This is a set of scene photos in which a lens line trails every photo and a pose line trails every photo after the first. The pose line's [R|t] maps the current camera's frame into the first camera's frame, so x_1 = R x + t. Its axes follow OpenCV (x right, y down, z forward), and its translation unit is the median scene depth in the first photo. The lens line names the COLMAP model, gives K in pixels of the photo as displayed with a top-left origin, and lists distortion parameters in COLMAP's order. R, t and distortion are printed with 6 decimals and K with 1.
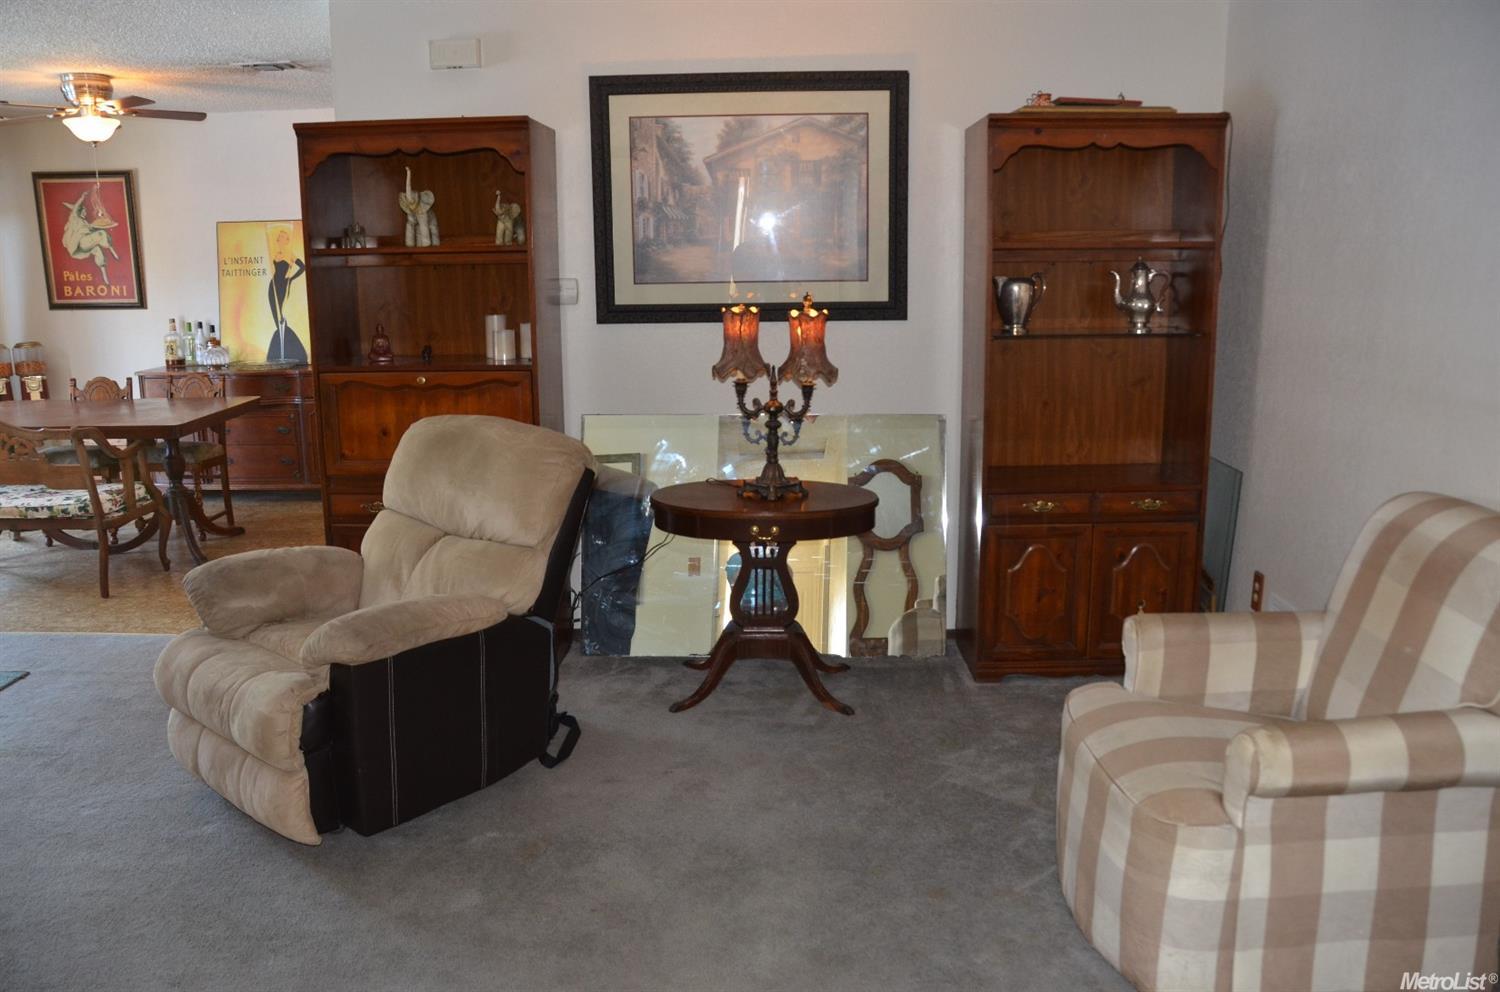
lens RADIAL K [[1172.7, 0, 742.5], [0, 1172.7, 516.9], [0, 0, 1]] dist [-0.164294, 0.121991]
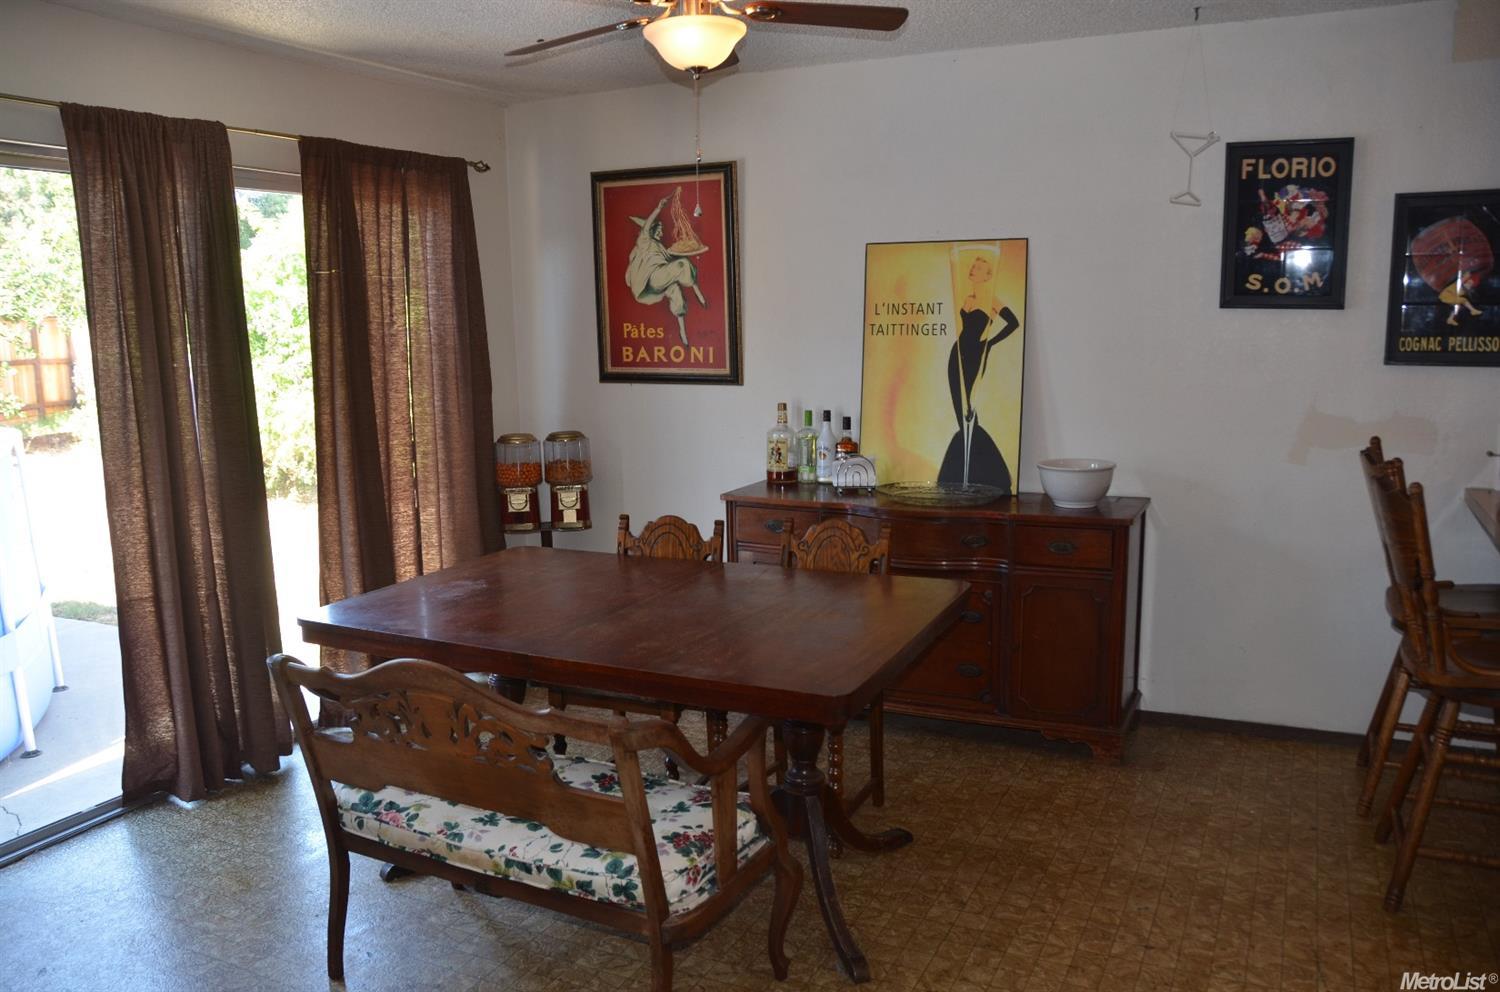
lens RADIAL K [[1160.6, 0, 746.1], [0, 1160.6, 511.4], [0, 0, 1]] dist [-0.166548, 0.119653]
pose [[0.907507, 0.058927, -0.415882, -0.453093], [-0.078387, 0.996476, -0.029857, -0.169455], [0.412657, 0.059695, 0.908928, 0.749352]]
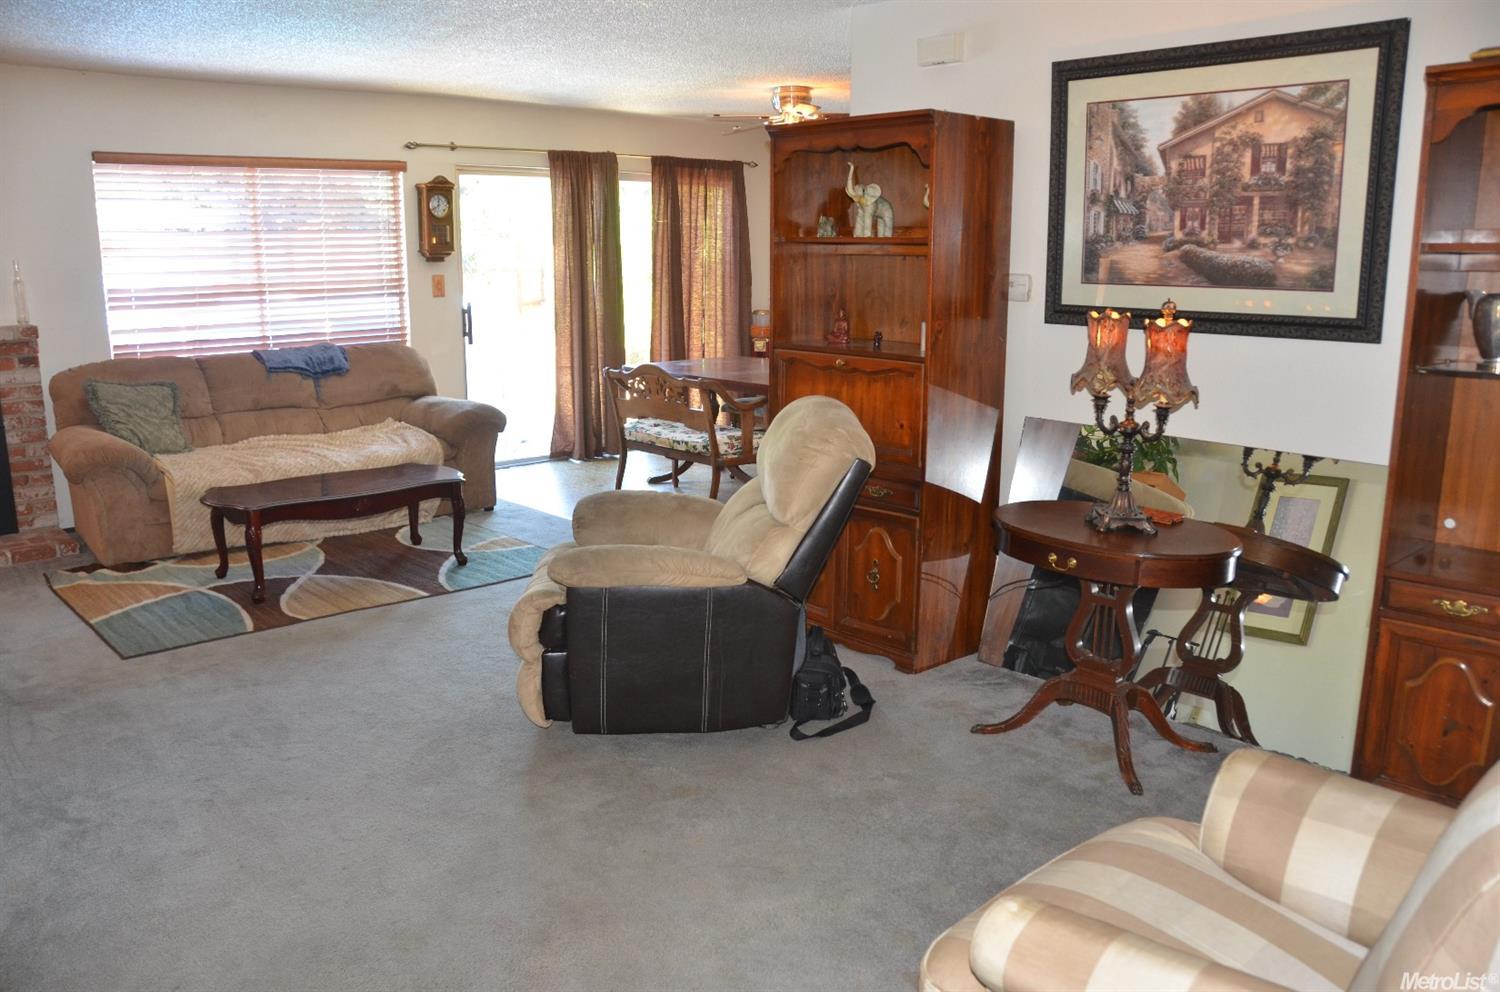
lens RADIAL K [[1172.7, 0, 742.5], [0, 1172.7, 516.9], [0, 0, 1]] dist [-0.164294, 0.121991]
pose [[0.689967, 0.168810, -0.703882, 0.408174], [-0.165503, 0.983457, 0.073628, -0.039921], [0.704666, 0.065693, 0.706491, 0.174614]]
